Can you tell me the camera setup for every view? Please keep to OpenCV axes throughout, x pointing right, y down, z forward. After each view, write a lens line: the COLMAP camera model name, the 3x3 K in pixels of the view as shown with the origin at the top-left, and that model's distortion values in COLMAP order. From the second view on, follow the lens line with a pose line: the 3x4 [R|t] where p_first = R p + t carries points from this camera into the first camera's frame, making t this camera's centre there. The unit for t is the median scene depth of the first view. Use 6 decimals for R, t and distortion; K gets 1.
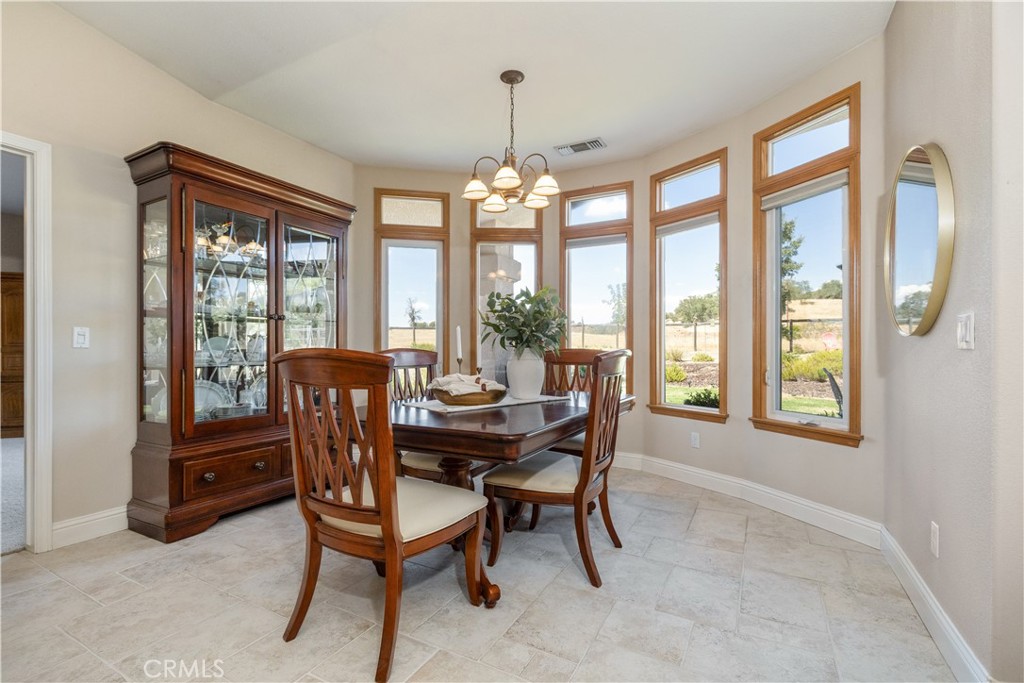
lens RADIAL K [[460.1, 0, 507.5], [0, 460.1, 348.1], [0, 0, 1]] dist [-0.004805, -0.000525]
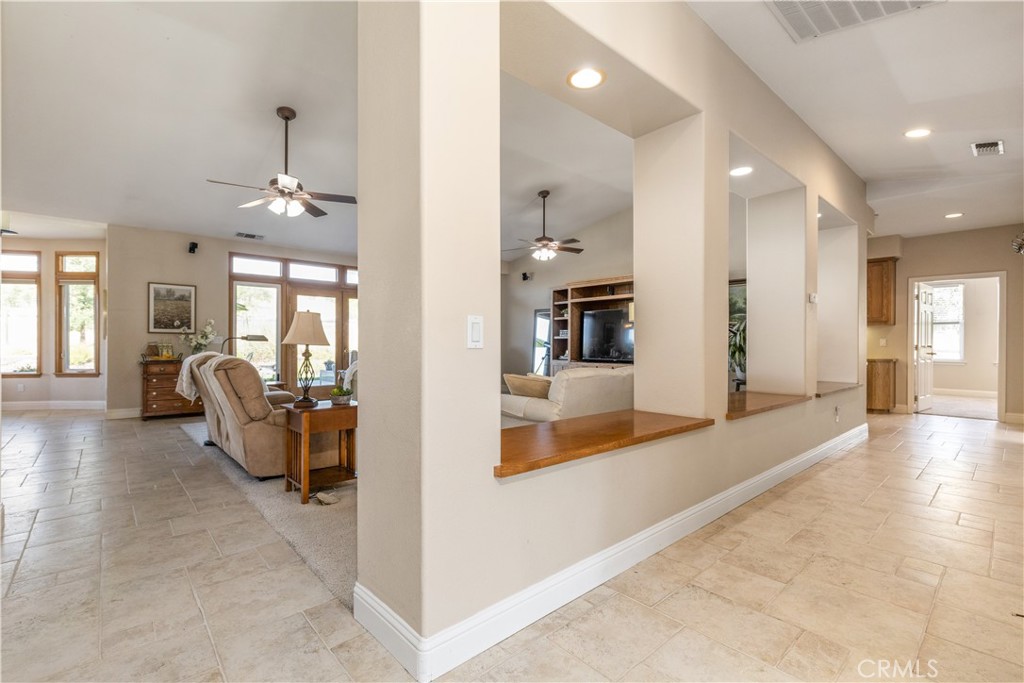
lens RADIAL K [[460.1, 0, 512.6], [0, 460.1, 342.4], [0, 0, 1]] dist [-0.004805, -0.000525]
pose [[0.334812, -0.005969, 0.942266, -0.892950], [0.005168, 0.999977, 0.004498, -0.003143], [-0.942271, 0.003363, 0.334835, -1.997955]]
